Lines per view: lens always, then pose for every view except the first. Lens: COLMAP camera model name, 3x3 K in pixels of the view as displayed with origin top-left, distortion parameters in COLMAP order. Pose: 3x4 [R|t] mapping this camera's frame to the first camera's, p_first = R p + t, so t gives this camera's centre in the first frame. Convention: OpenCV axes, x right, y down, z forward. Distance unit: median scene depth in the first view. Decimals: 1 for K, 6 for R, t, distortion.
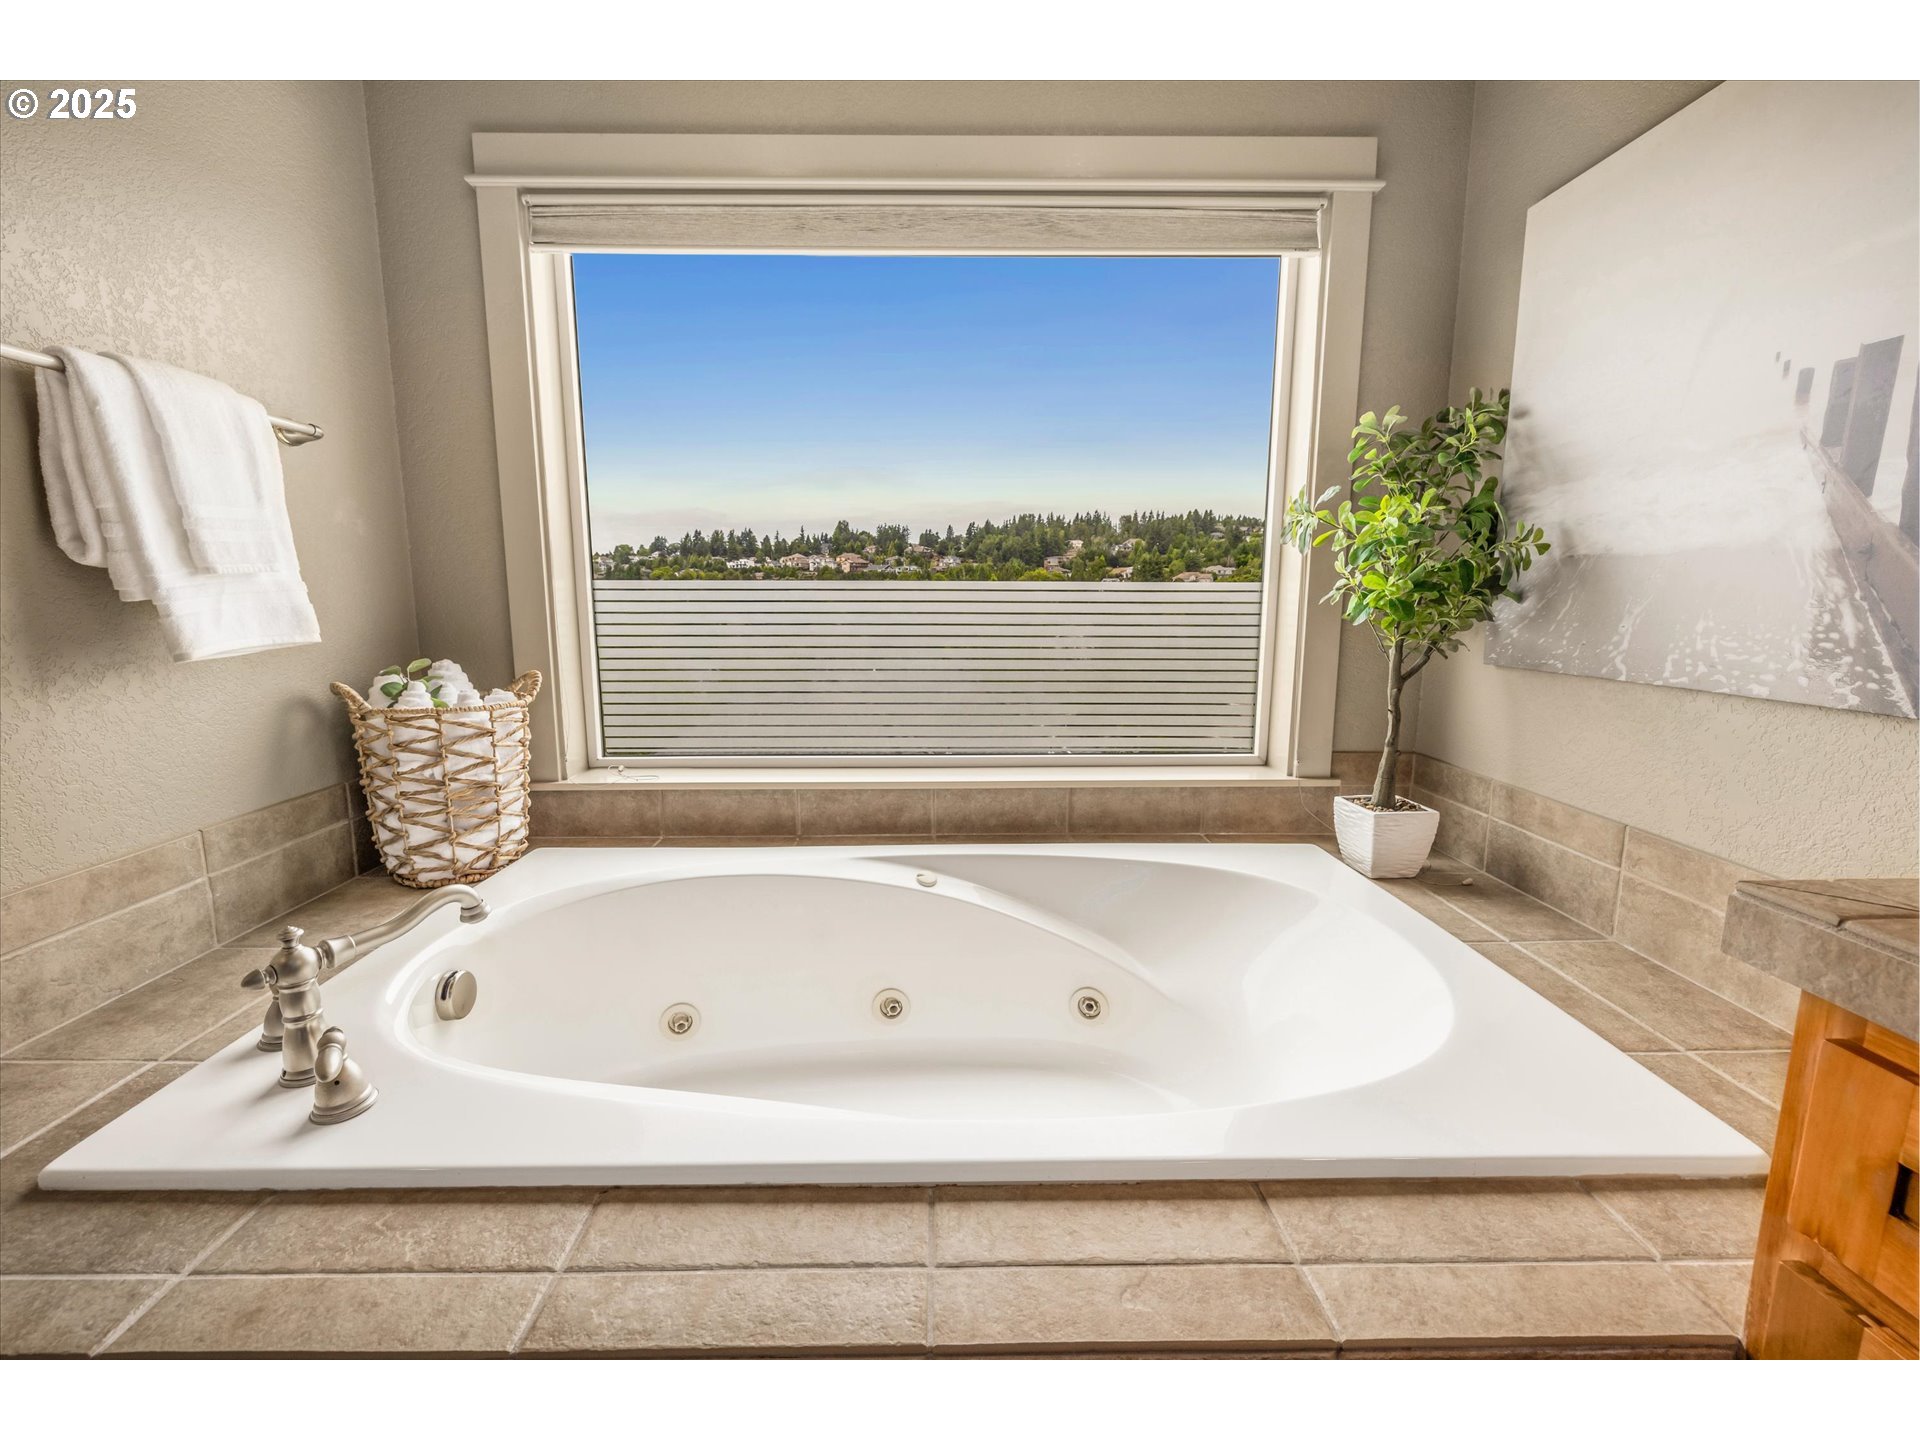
lens RADIAL K [[798.0, 0, 952.5], [0, 798.0, 711.9], [0, 0, 1]] dist [0.000042, 0.000325]
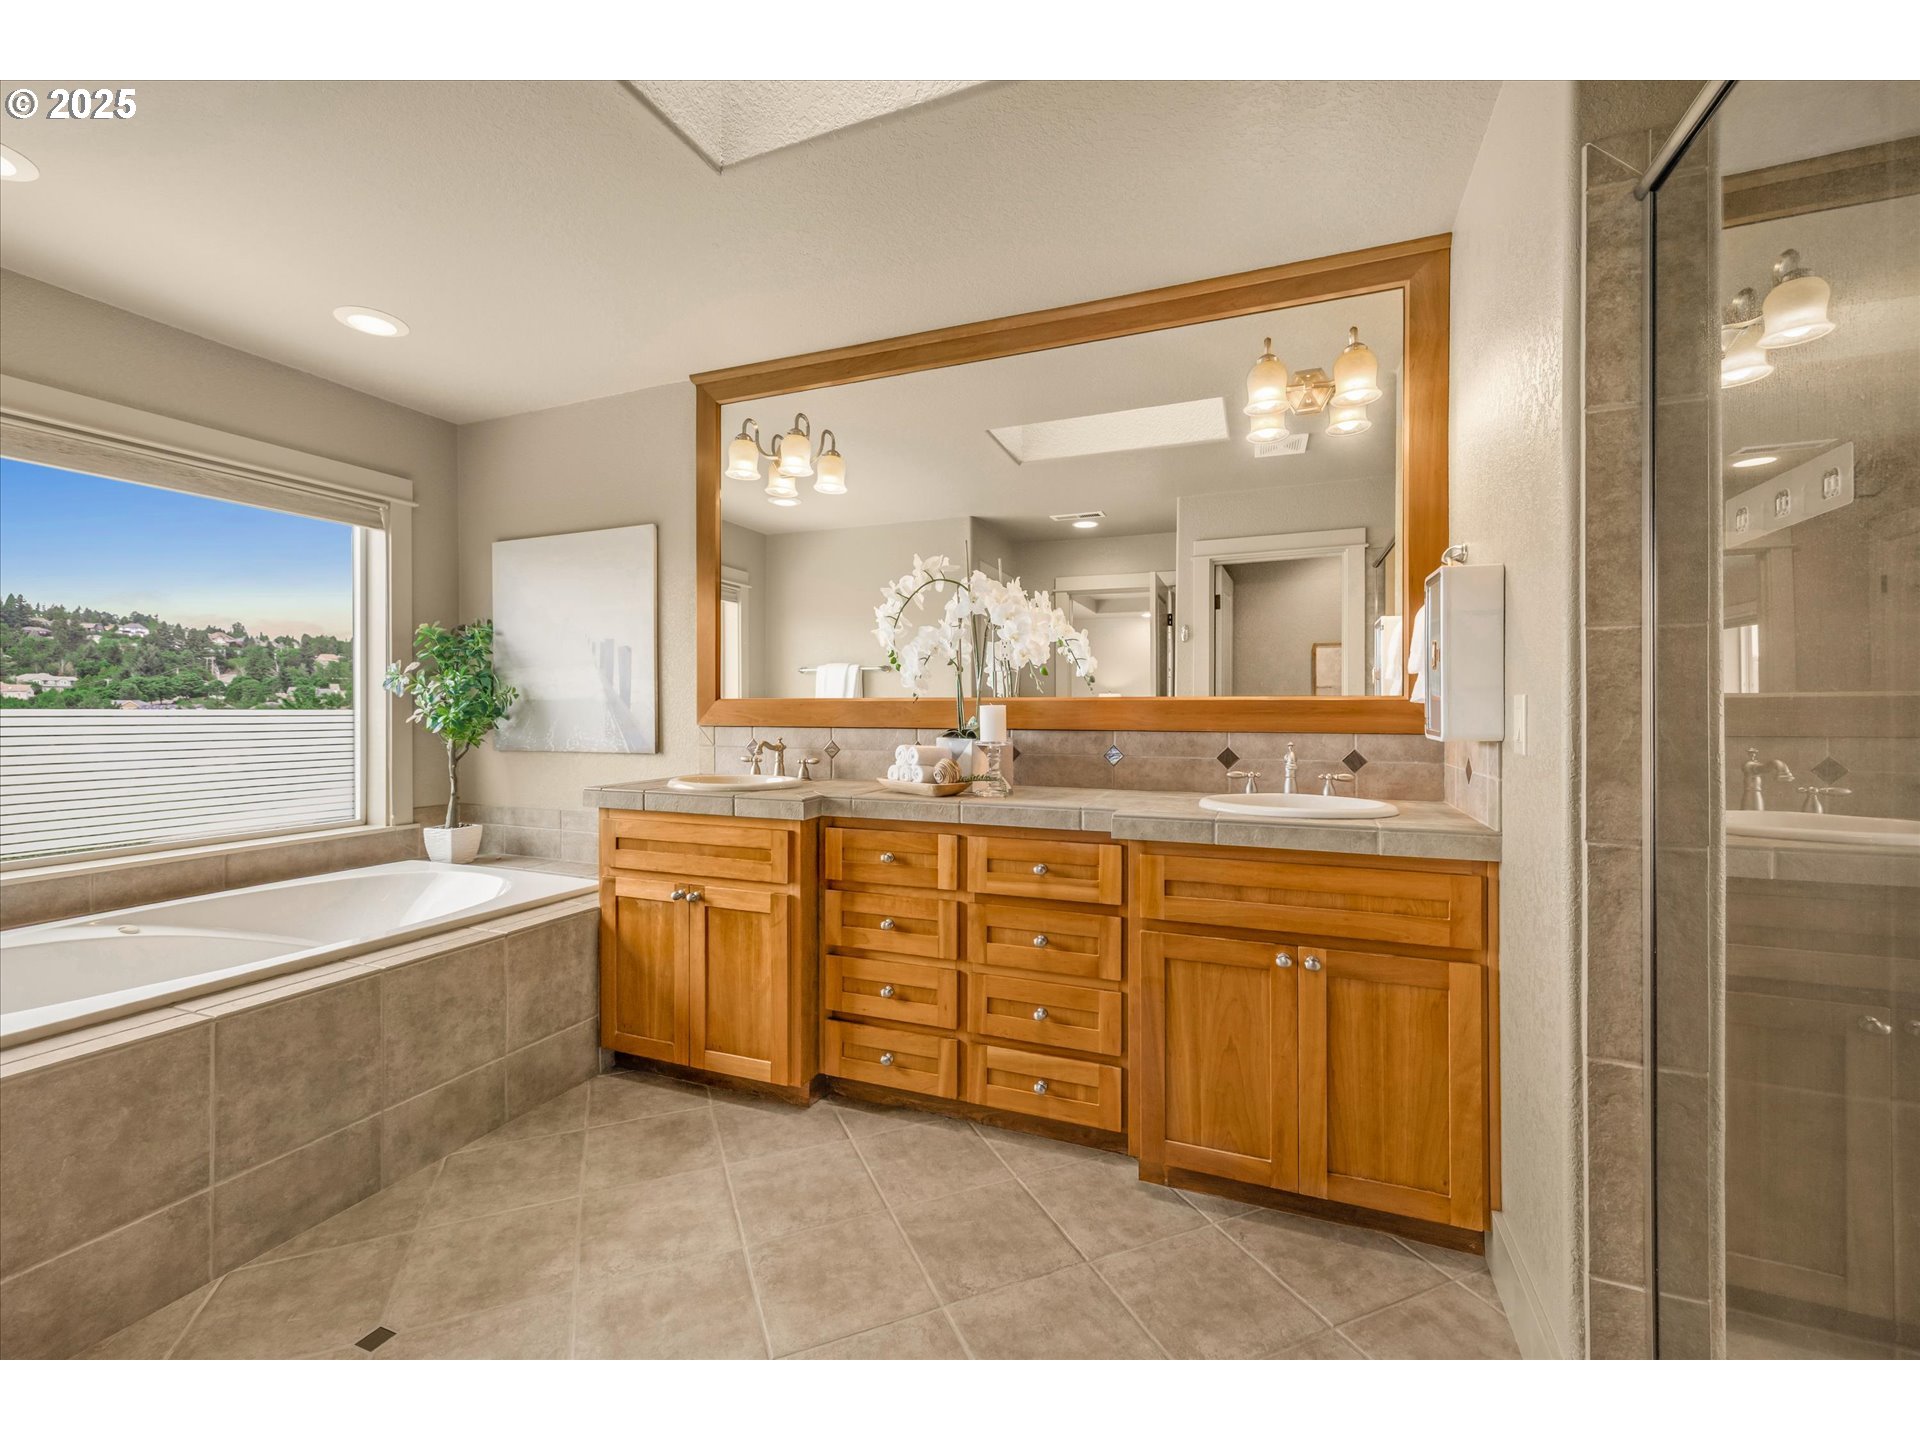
lens RADIAL K [[798.0, 0, 952.5], [0, 798.0, 711.9], [0, 0, 1]] dist [0.000042, 0.000325]
pose [[0.392360, -0.005412, 0.919796, -0.764948], [0.139211, 0.988813, -0.053565, 0.117747], [-0.909216, 0.149063, 0.388724, -0.889461]]
